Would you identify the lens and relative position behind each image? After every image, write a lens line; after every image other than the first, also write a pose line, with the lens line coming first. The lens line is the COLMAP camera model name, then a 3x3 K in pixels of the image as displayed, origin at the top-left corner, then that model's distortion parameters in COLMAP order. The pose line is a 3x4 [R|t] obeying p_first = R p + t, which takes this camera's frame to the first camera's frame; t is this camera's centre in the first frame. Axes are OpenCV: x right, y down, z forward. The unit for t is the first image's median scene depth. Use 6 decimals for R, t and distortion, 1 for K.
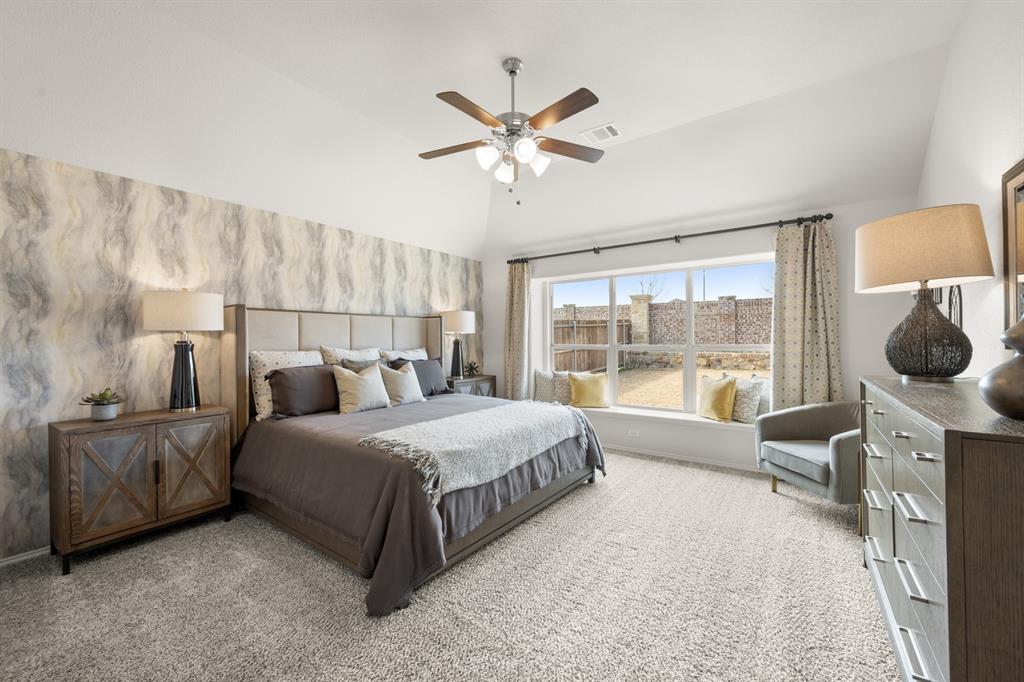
lens RADIAL K [[403.5, 0, 508.7], [0, 403.5, 338.7], [0, 0, 1]] dist [-0.000317, -0.000299]
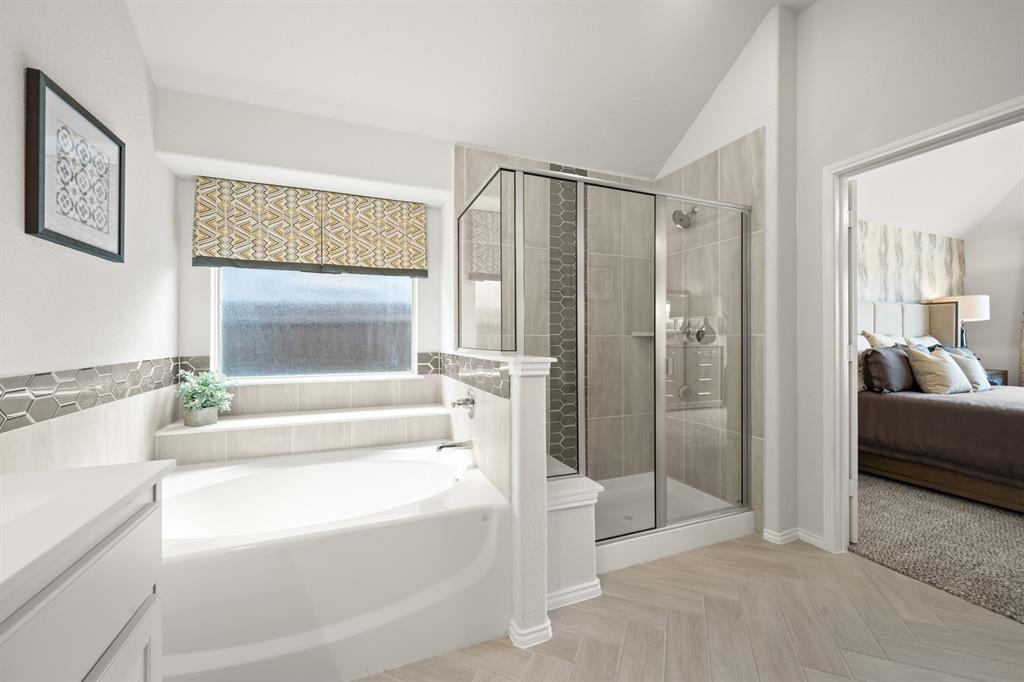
lens RADIAL K [[403.5, 0, 513.0], [0, 403.5, 338.2], [0, 0, 1]] dist [-0.000317, -0.000299]
pose [[0.852700, 0.012385, -0.522255, -0.507182], [-0.008527, 0.999916, 0.009791, 0.025466], [0.522332, -0.003895, 0.852733, -0.291822]]
